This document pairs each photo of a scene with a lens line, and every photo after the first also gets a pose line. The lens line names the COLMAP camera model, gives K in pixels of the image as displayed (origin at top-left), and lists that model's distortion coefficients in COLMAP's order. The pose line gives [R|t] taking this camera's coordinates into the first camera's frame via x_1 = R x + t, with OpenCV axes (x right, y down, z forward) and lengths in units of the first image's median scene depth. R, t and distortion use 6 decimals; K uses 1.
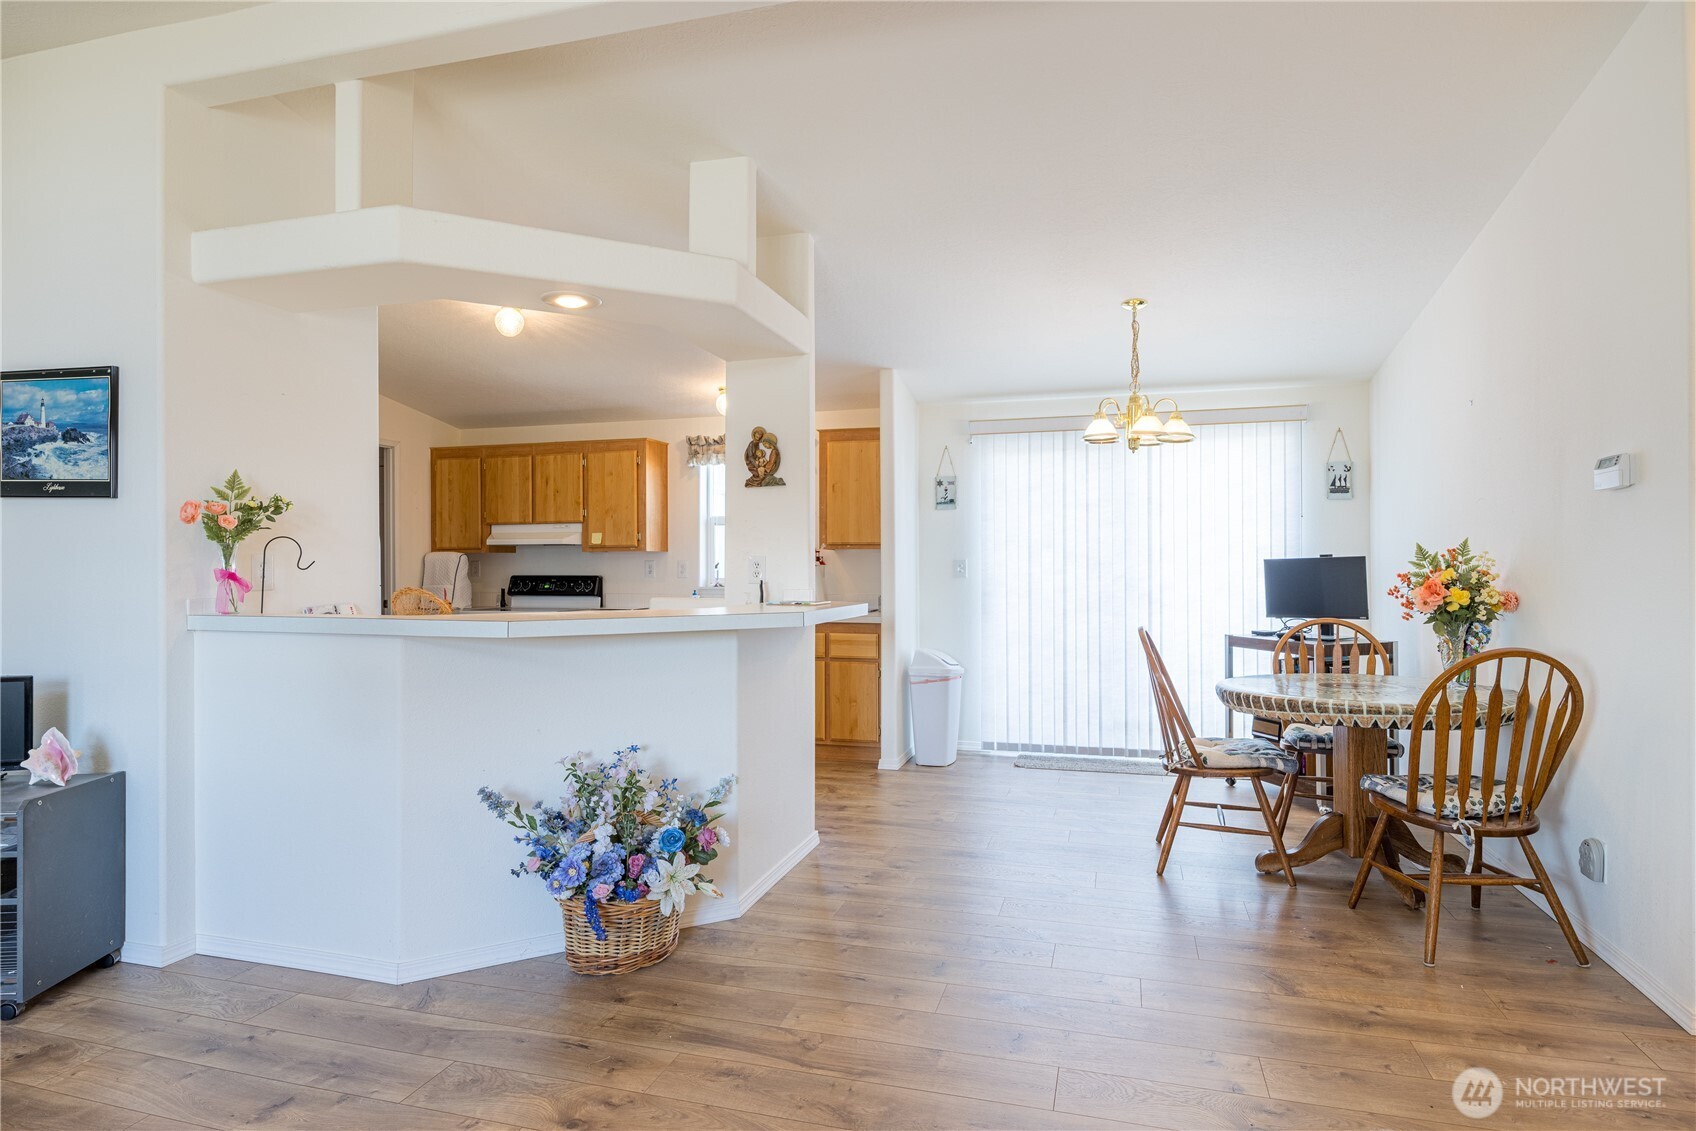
lens RADIAL K [[948.6, 0, 840.0], [0, 948.6, 567.8], [0, 0, 1]] dist [-0.001821, 0.000037]
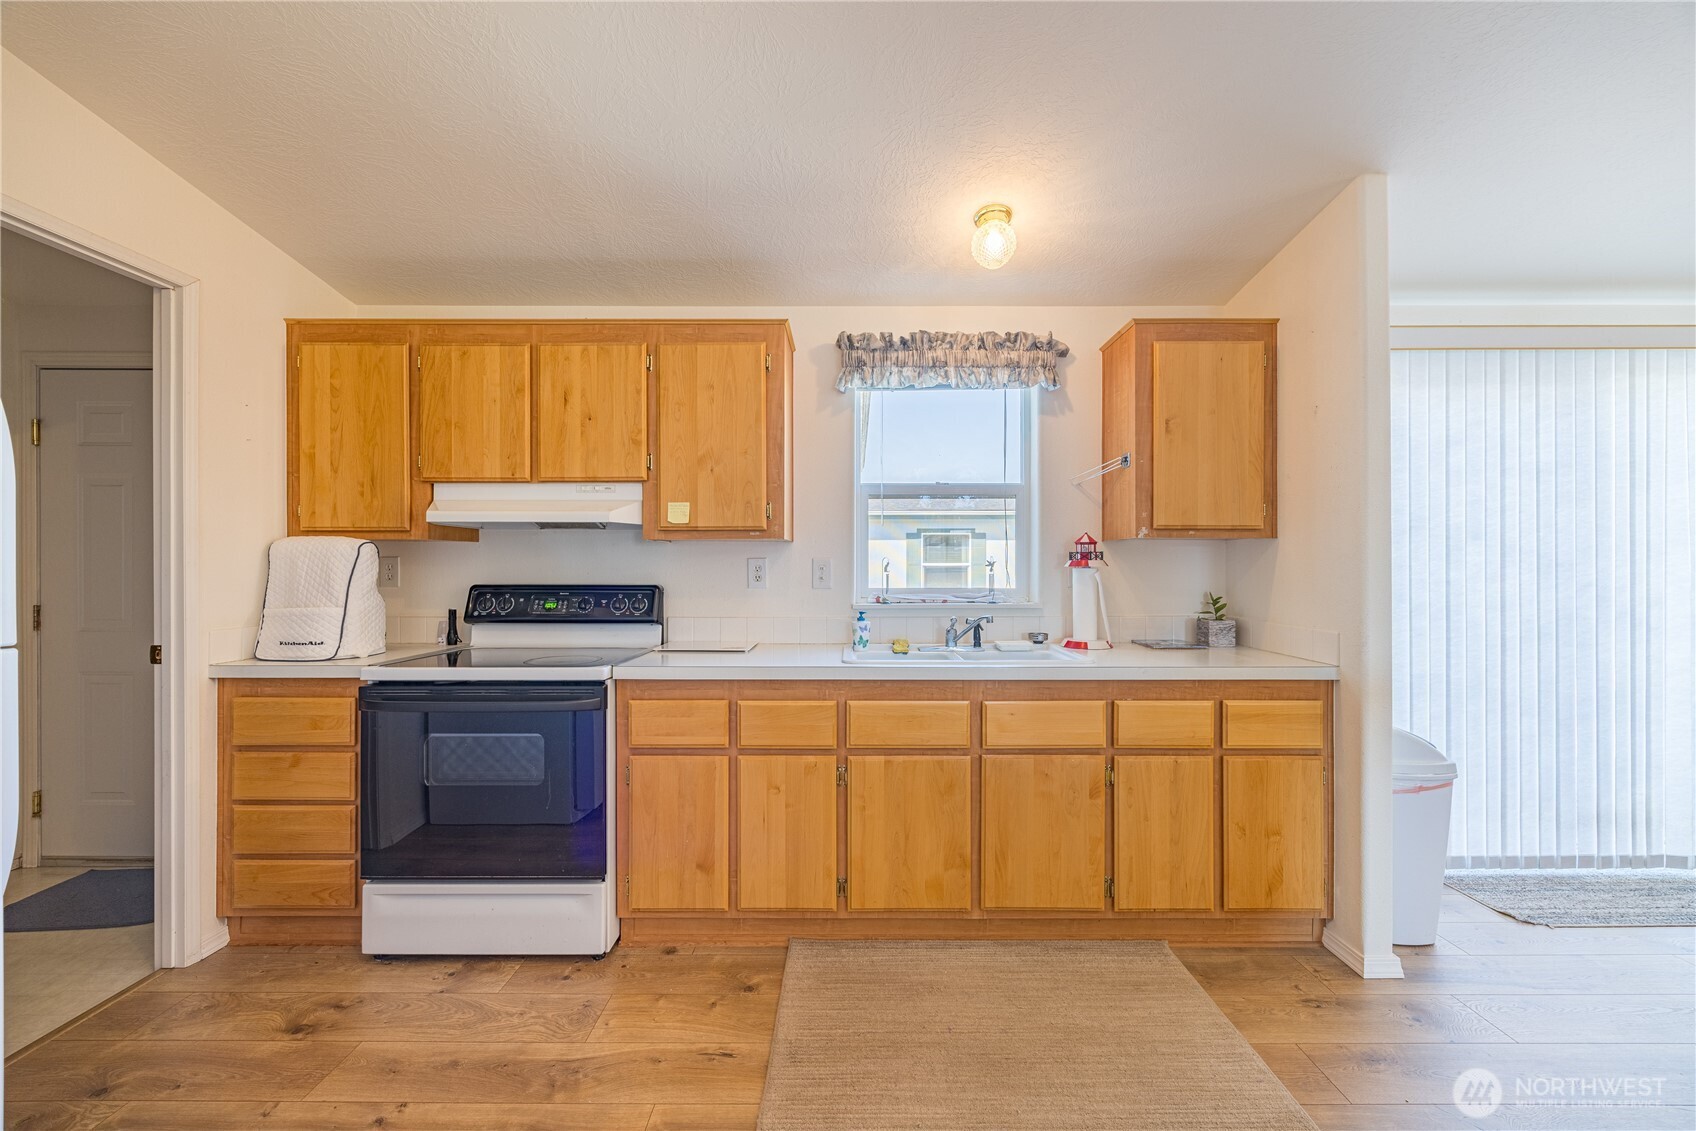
lens RADIAL K [[647.9, 0, 854.0], [0, 647.9, 566.0], [0, 0, 1]] dist [-0.001288, 0.000604]
pose [[0.958461, 0.001954, 0.285216, -0.262987], [-0.000944, 0.999993, -0.003679, -0.001290], [-0.285222, 0.003256, 0.958456, 0.636764]]
